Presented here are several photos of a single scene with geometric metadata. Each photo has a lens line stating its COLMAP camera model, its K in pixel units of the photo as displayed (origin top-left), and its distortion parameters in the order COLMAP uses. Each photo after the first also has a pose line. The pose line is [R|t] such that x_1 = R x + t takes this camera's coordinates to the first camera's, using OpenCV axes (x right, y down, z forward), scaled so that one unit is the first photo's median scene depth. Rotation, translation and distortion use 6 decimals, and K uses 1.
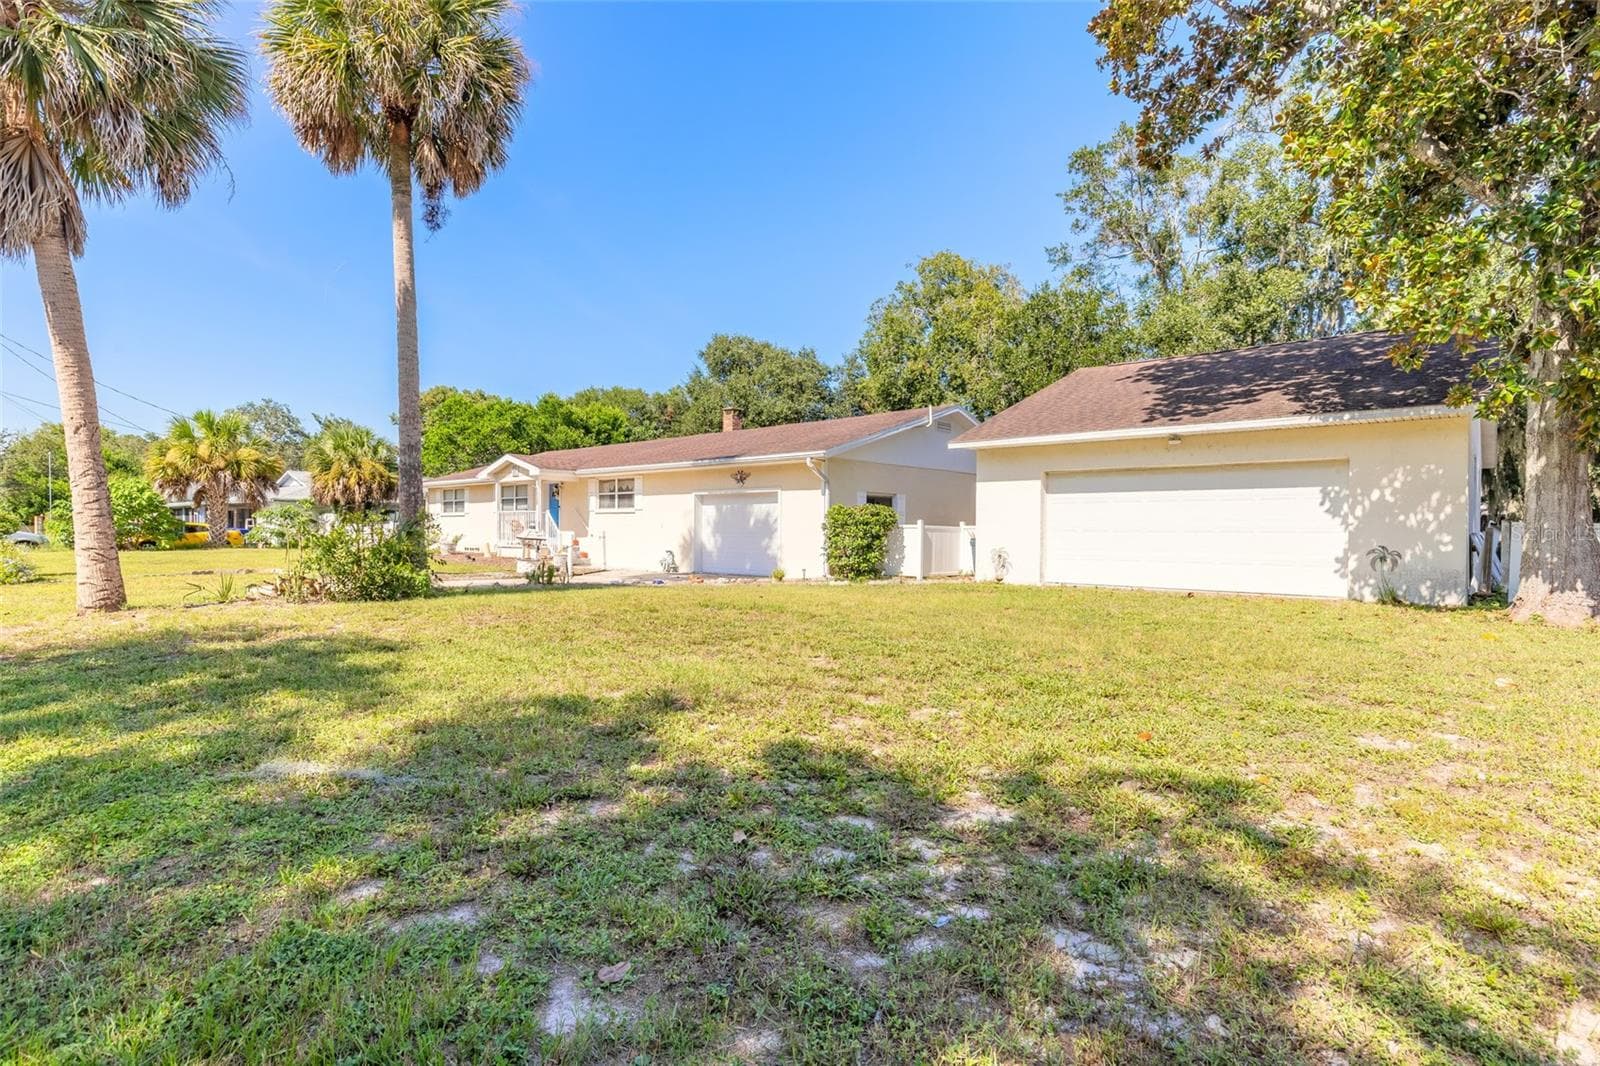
lens RADIAL K [[709.8, 0, 787.2], [0, 709.8, 536.4], [0, 0, 1]] dist [0.002628, 0.000691]
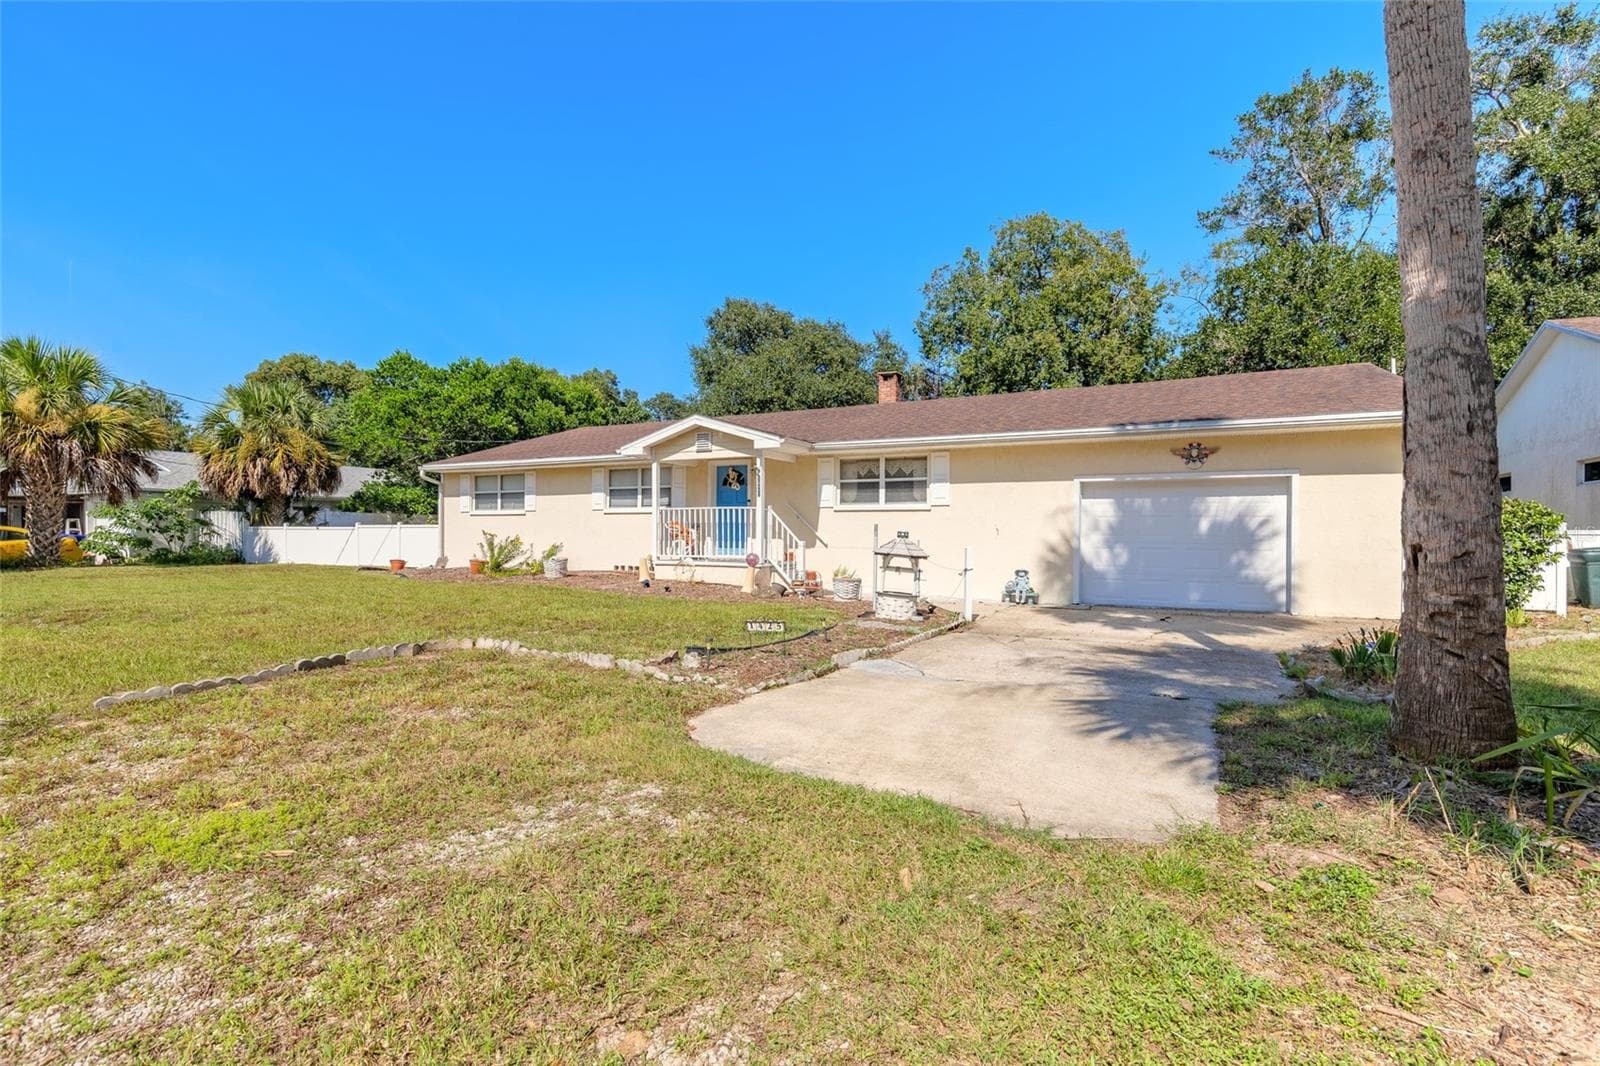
lens RADIAL K [[709.8, 0, 792.5], [0, 709.8, 522.7], [0, 0, 1]] dist [0.002628, 0.000691]
pose [[0.976168, 0.001566, 0.217010, -0.311611], [0.003204, 0.999761, -0.021626, -0.006111], [-0.216992, 0.021805, 0.975930, 0.268562]]
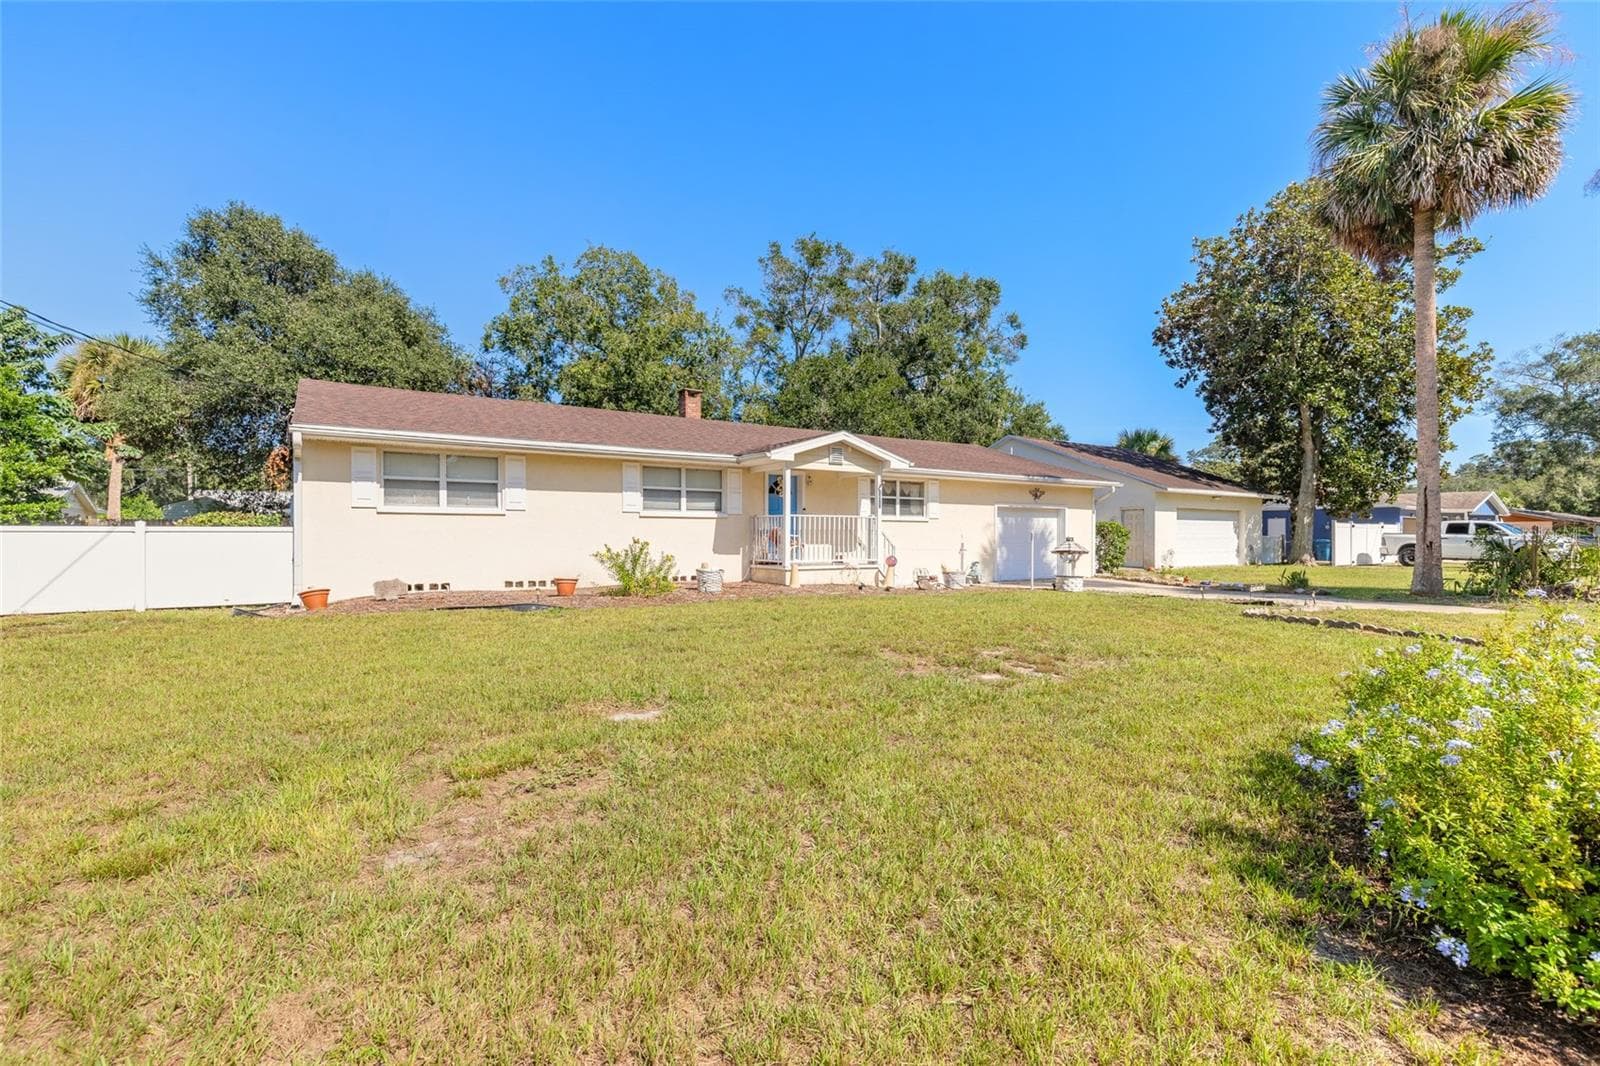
lens RADIAL K [[709.8, 0, 764.1], [0, 709.8, 539.6], [0, 0, 1]] dist [0.002628, 0.000691]
pose [[0.329291, -0.006370, 0.944207, -0.736515], [0.011246, 0.999933, 0.002824, -0.010662], [-0.944162, 0.009688, 0.329341, 0.595000]]
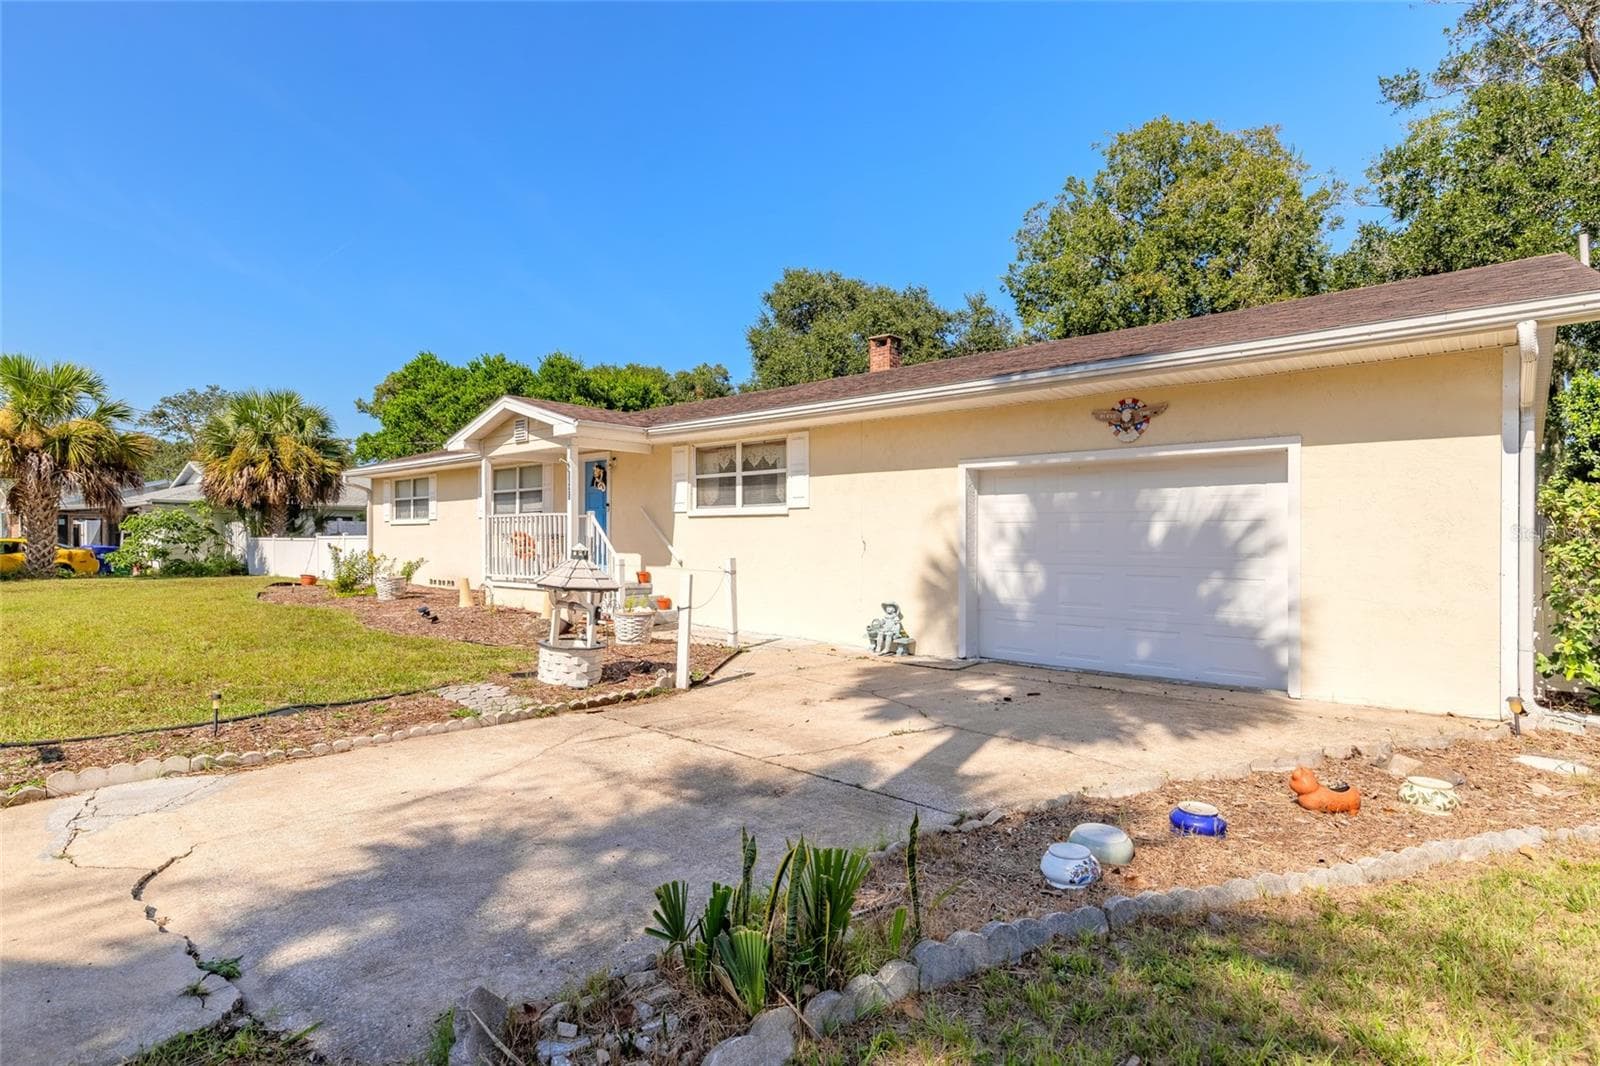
lens RADIAL K [[765.9, 0, 787.5], [0, 765.9, 541.8], [0, 0, 1]] dist [0.005022, 0.002012]
pose [[0.999876, -0.005961, -0.014571, -0.137087], [0.005917, 0.999978, -0.003085, -0.009772], [0.014589, 0.002998, 0.999889, 0.338104]]
